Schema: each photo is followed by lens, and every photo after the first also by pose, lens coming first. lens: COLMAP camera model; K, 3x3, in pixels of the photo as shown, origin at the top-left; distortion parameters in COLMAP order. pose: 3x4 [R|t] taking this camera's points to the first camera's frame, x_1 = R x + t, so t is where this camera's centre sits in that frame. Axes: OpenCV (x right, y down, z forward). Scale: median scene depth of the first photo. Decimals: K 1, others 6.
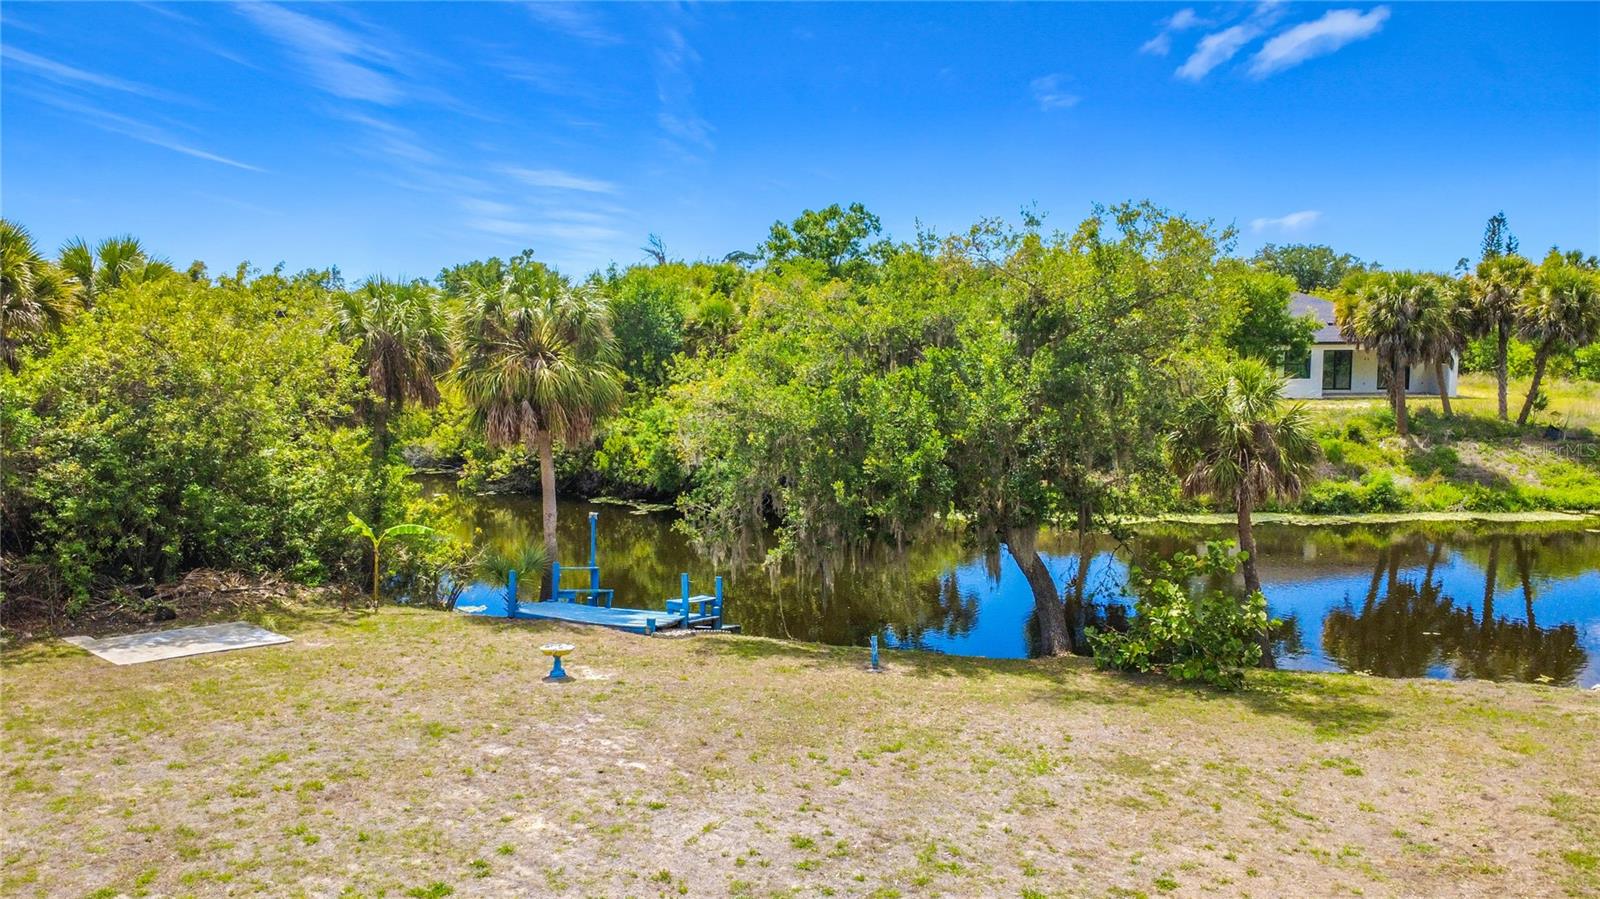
lens RADIAL K [[1178.0, 0, 800.0], [0, 1178.0, 449.5], [0, 0, 1]] dist [-0.002707, 0.000108]
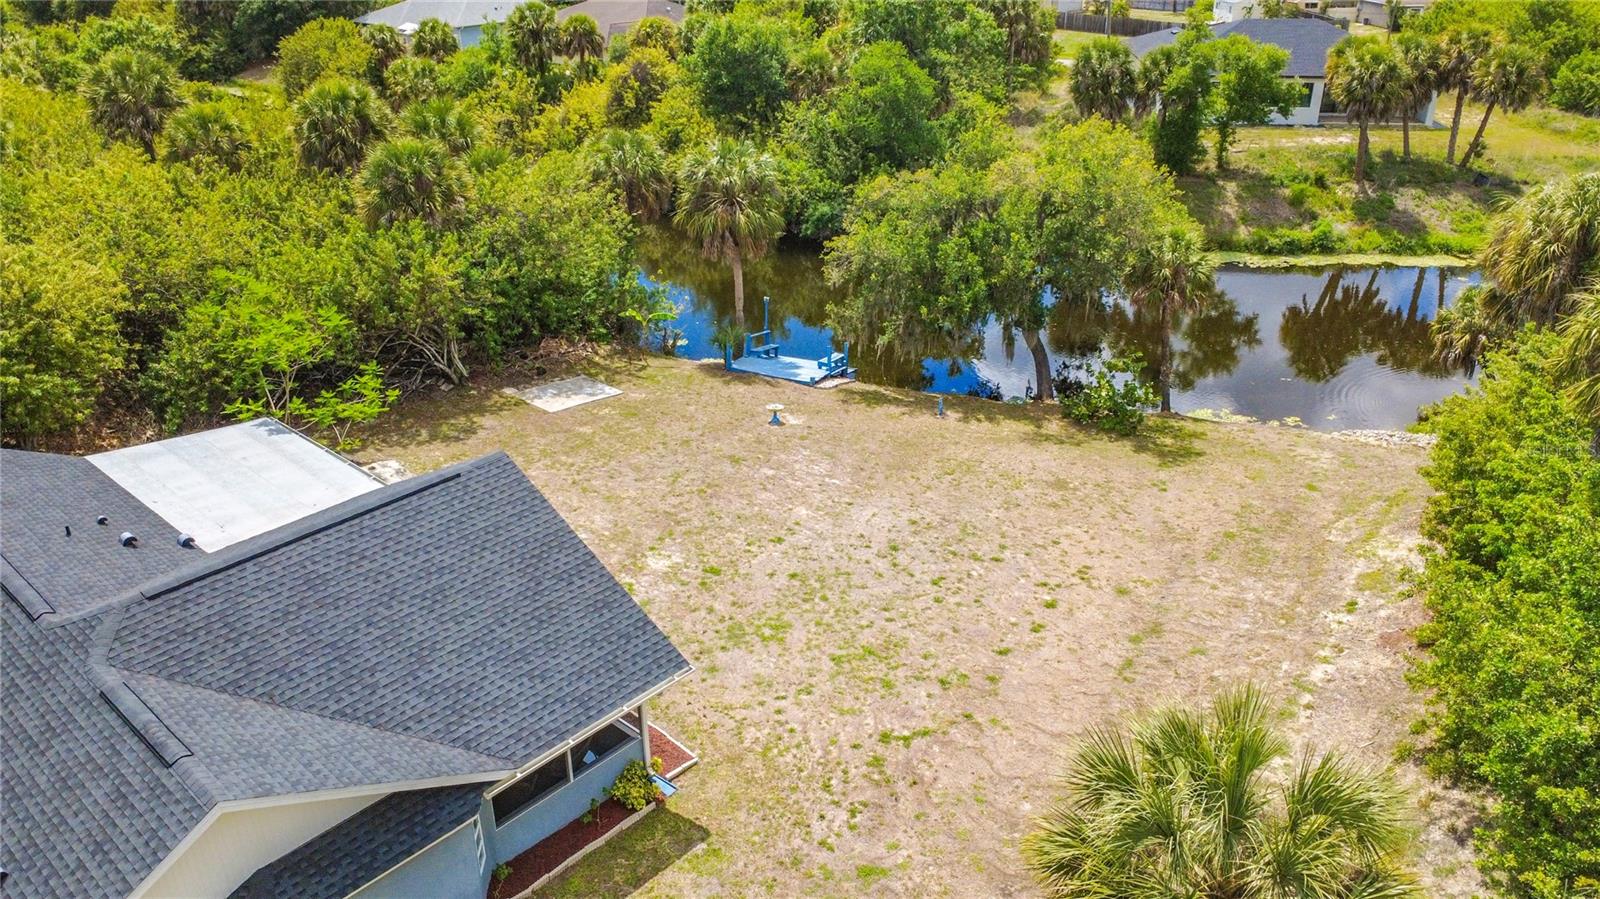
lens RADIAL K [[1190.4, 0, 800.0], [0, 1190.4, 449.5], [0, 0, 1]] dist [-0.004283, -0.001078]
pose [[0.999142, 0.021656, -0.035303, -0.042138], [-0.008750, 0.943541, 0.331142, -0.178882], [0.040481, -0.330549, 0.942920, -0.370812]]
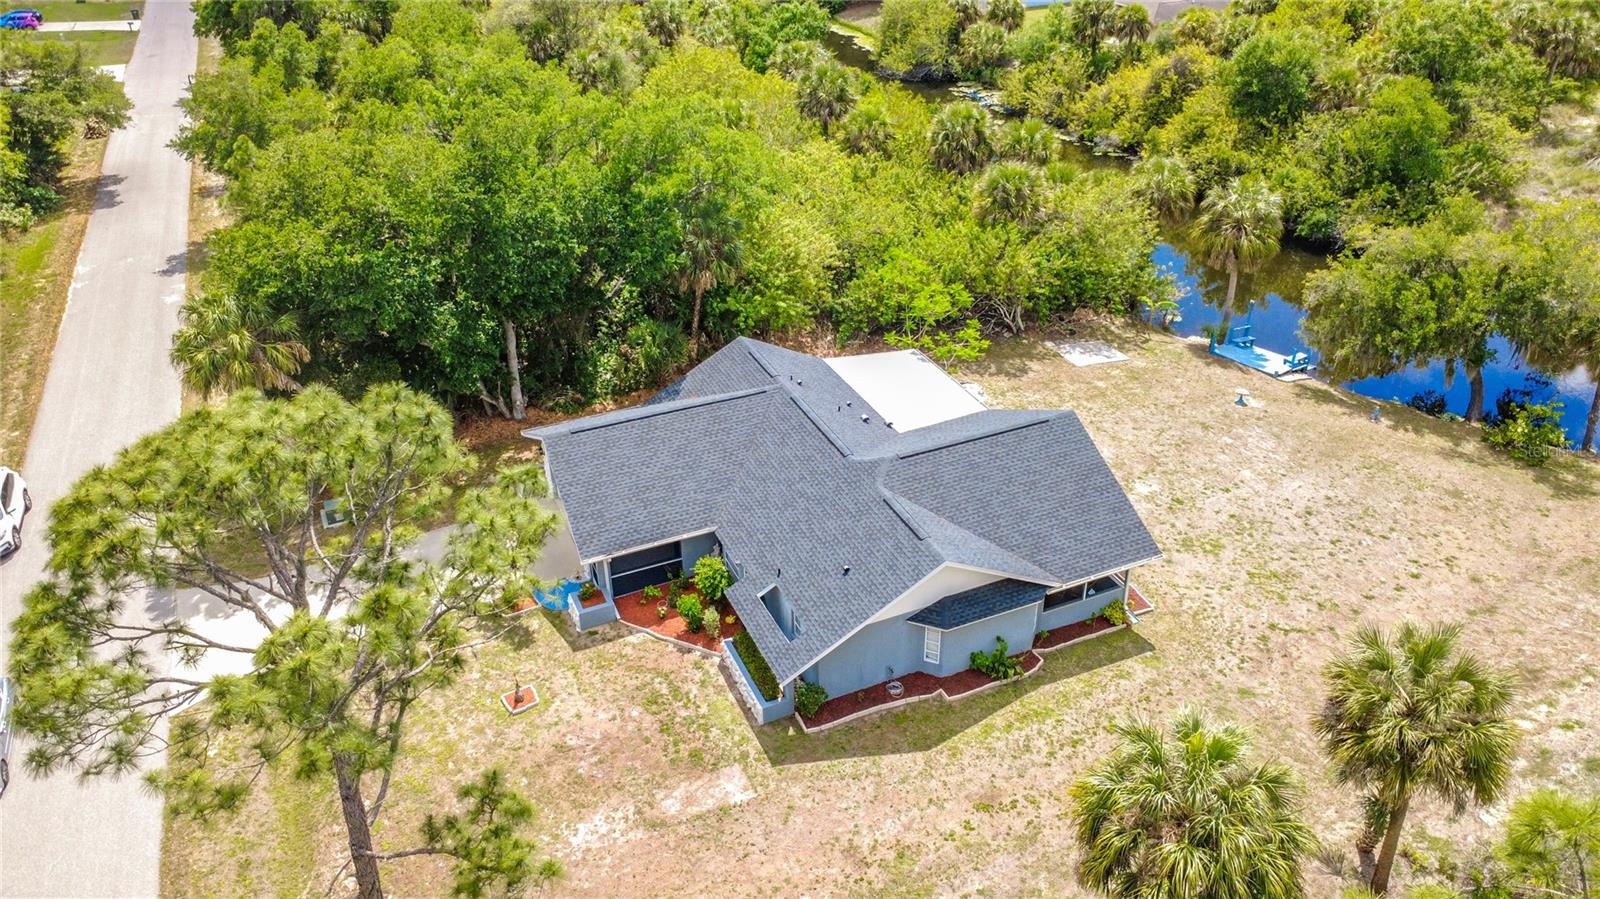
lens RADIAL K [[1159.3, 0, 797.4], [0, 1159.3, 406.7], [0, 0, 1]] dist [0.019208, 0.009890]
pose [[0.896249, 0.213931, -0.388551, -0.035297], [-0.046261, 0.916306, 0.397799, -0.346601], [0.441133, -0.338552, 0.831134, -0.706869]]
